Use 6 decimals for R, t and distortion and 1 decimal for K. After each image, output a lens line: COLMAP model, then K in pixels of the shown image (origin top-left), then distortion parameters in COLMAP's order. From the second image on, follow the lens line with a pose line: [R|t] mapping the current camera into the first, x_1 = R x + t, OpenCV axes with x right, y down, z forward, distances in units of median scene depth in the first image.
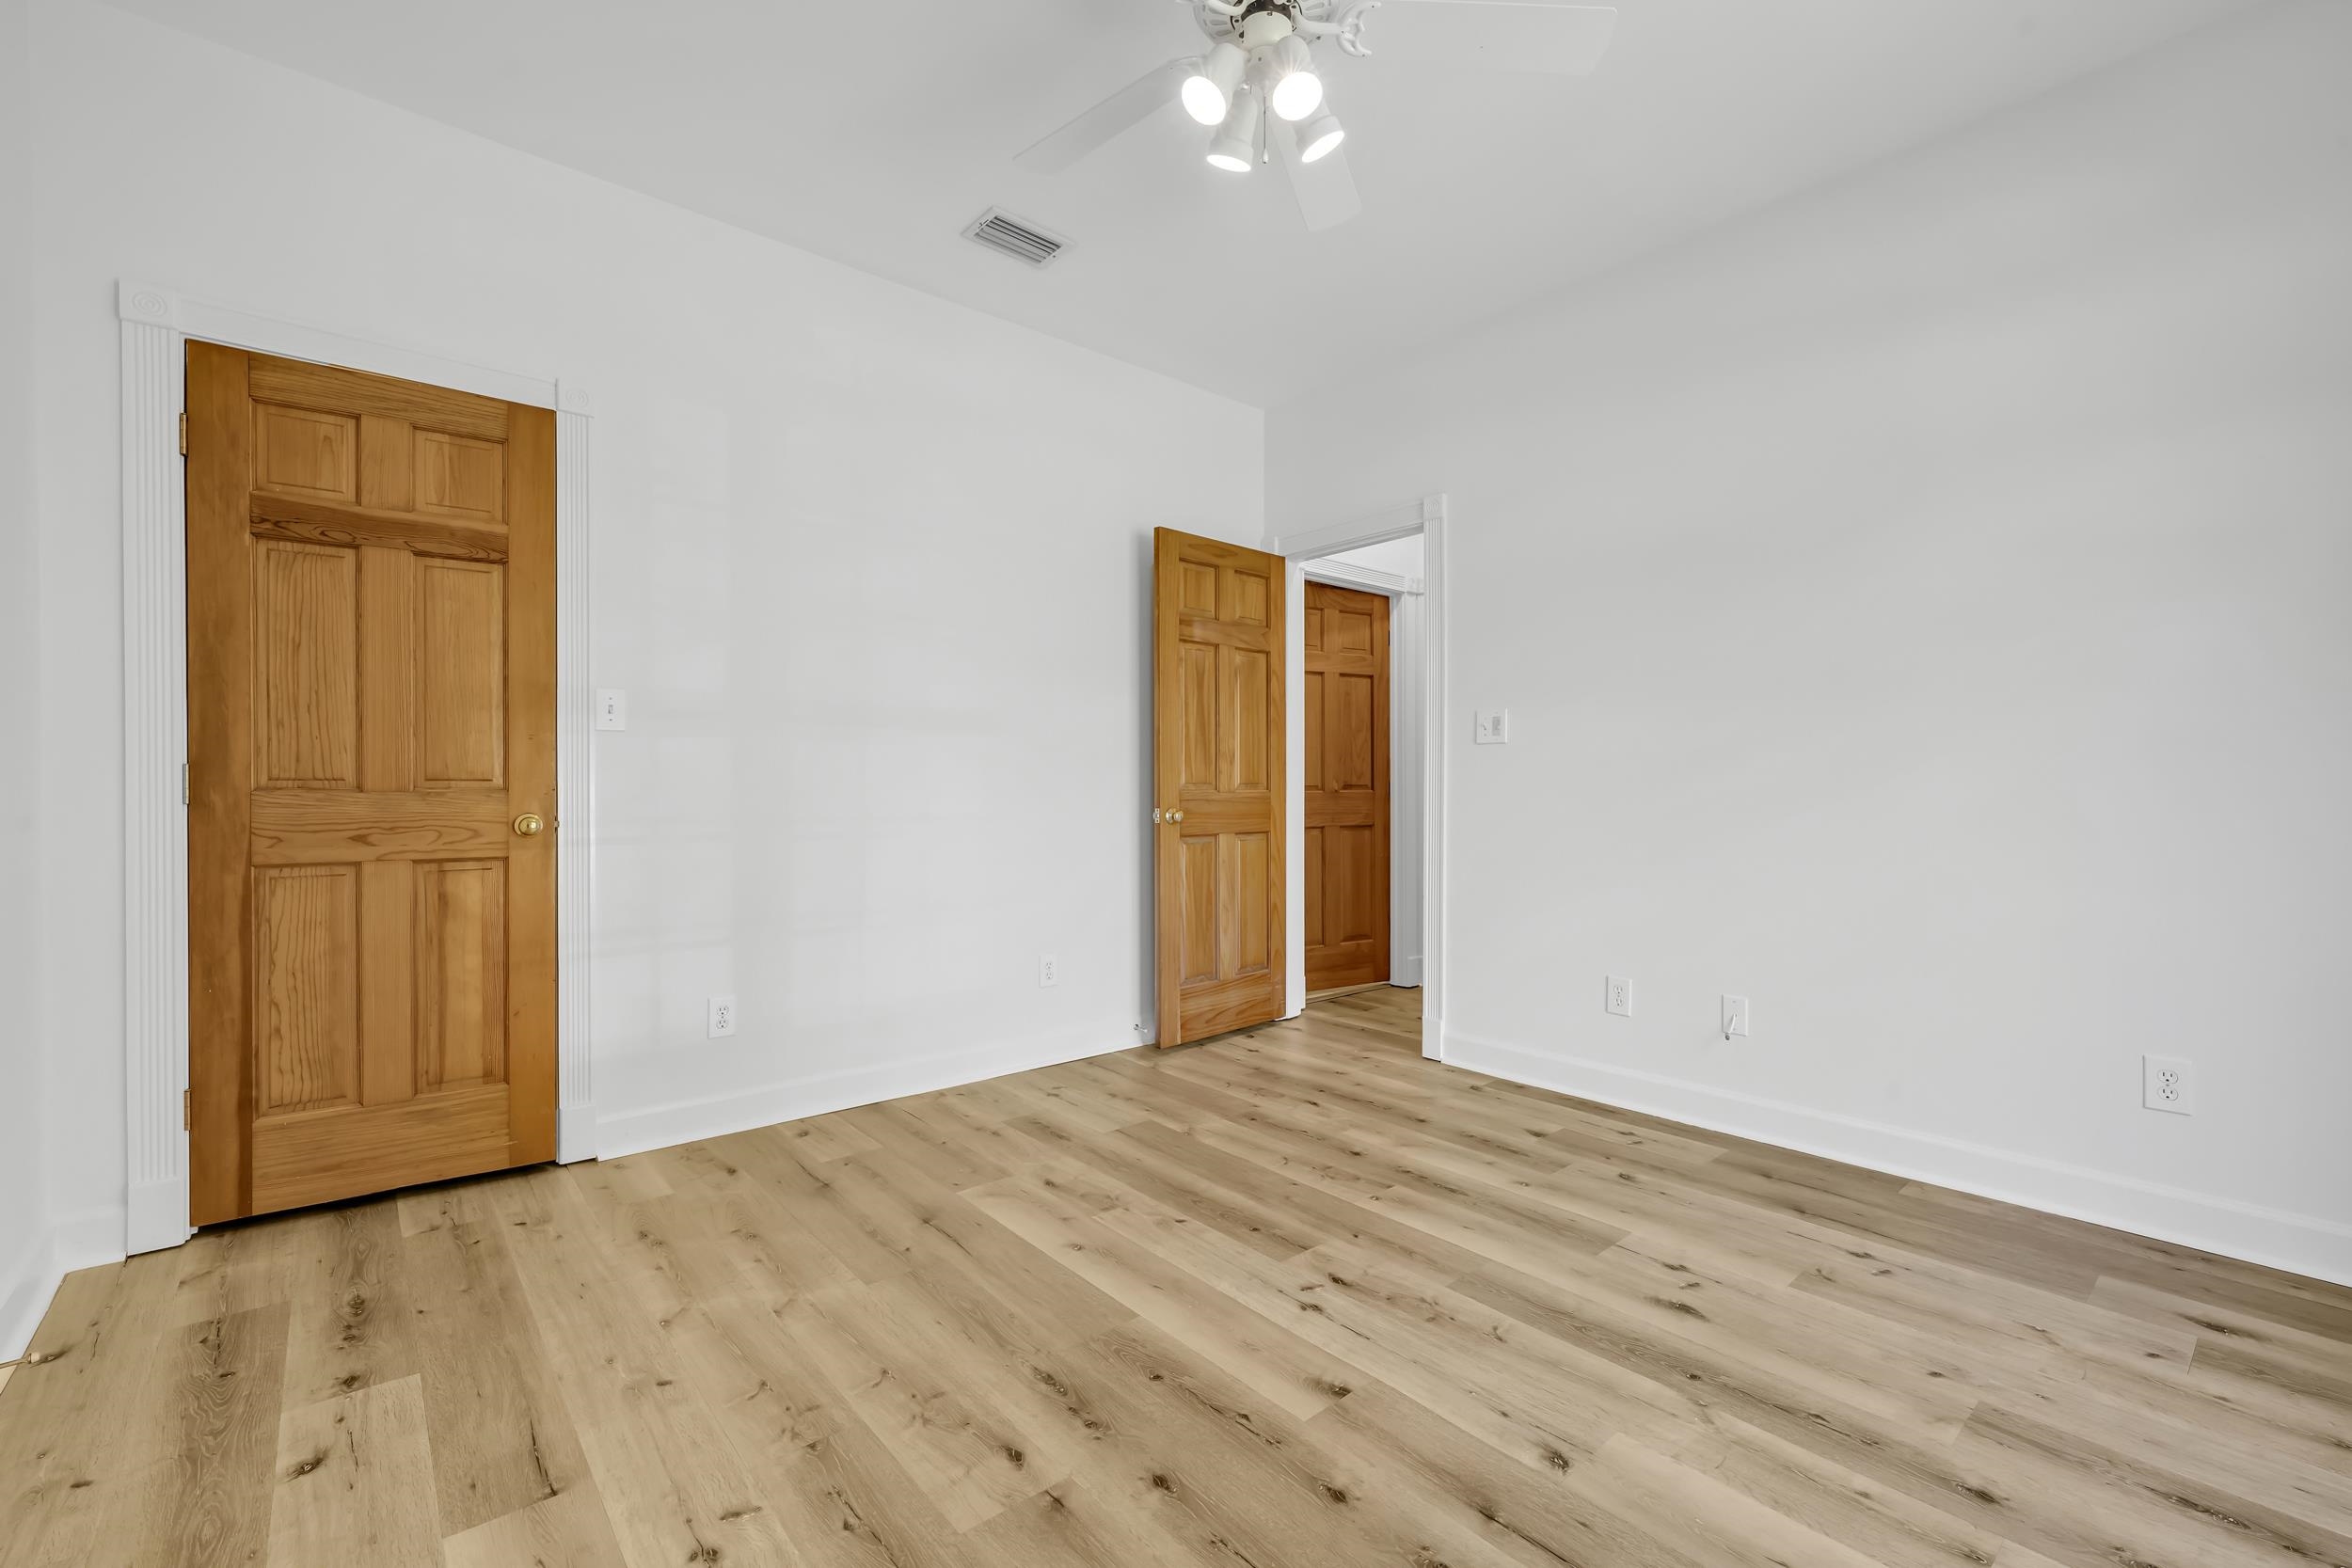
lens RADIAL K [[960.0, 0, 1179.6], [0, 960.0, 782.0], [0, 0, 1]] dist [0.000143, -0.000169]
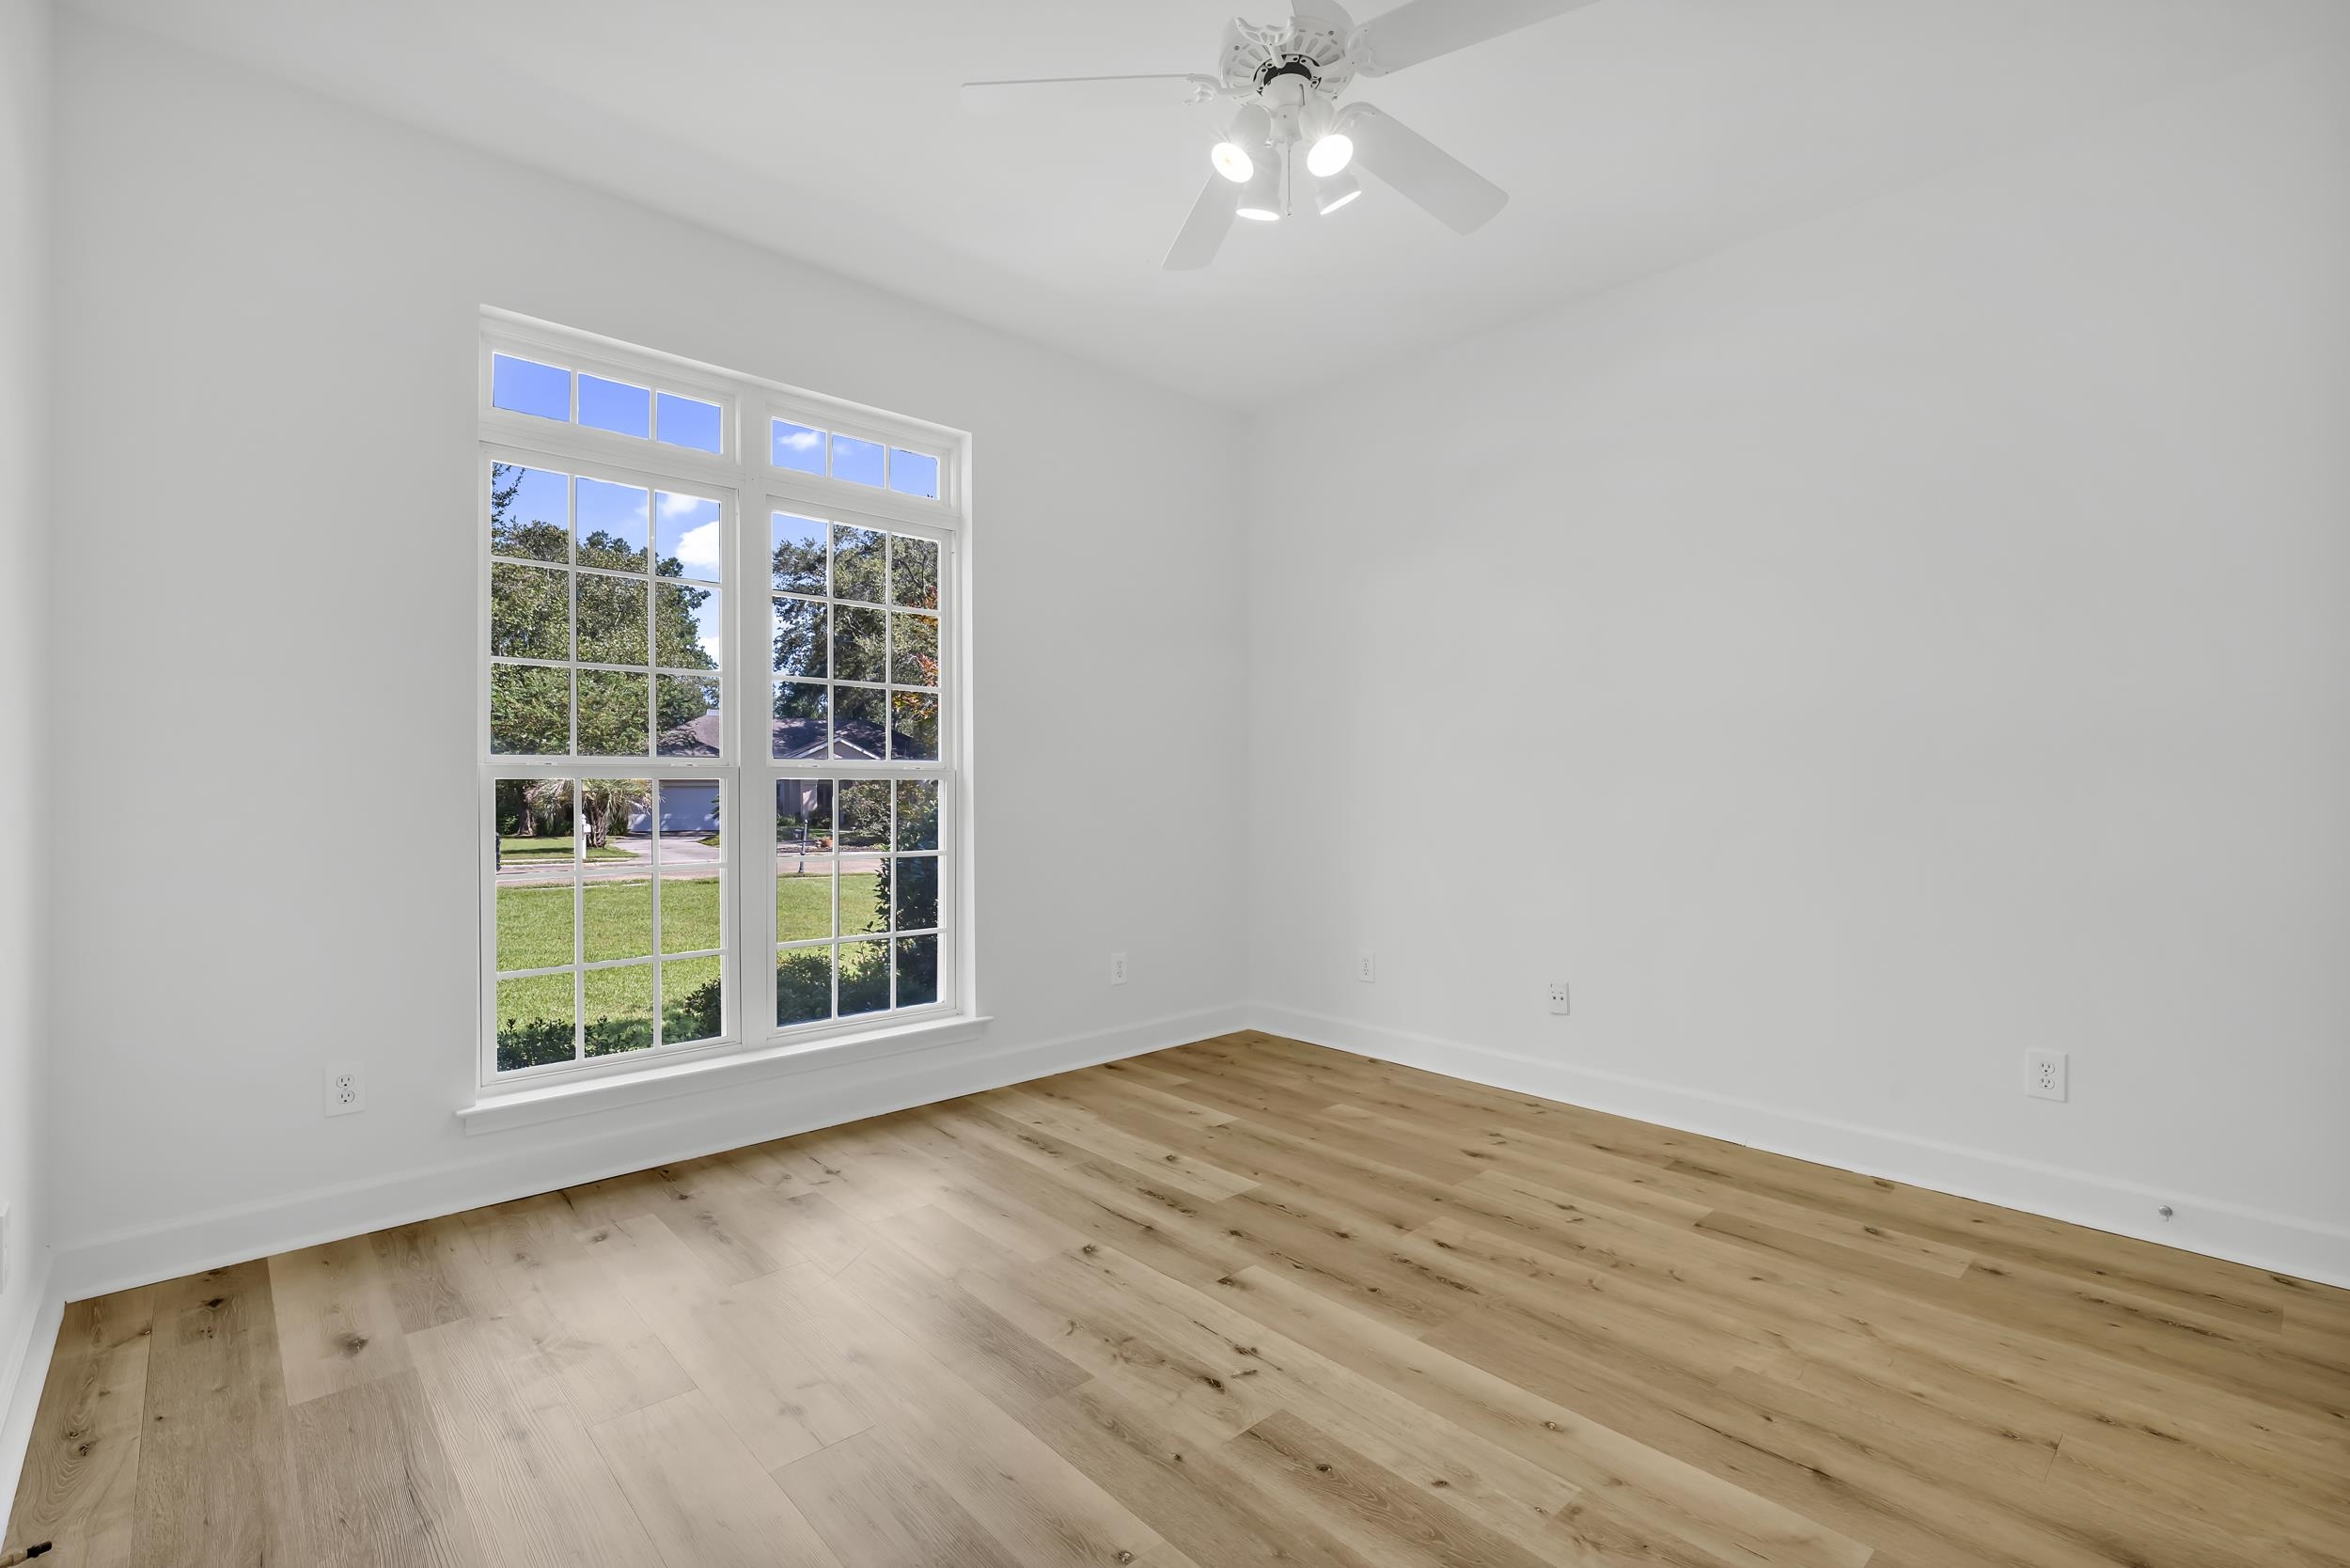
lens RADIAL K [[1012.4, 0, 1177.5], [0, 1012.4, 770.3], [0, 0, 1]] dist [0.000318, 0.000303]
pose [[-0.998909, -0.002386, -0.046644, 0.257062], [-0.001307, 0.999731, -0.023163, -0.011825], [0.046686, -0.023077, -0.998643, 2.043333]]
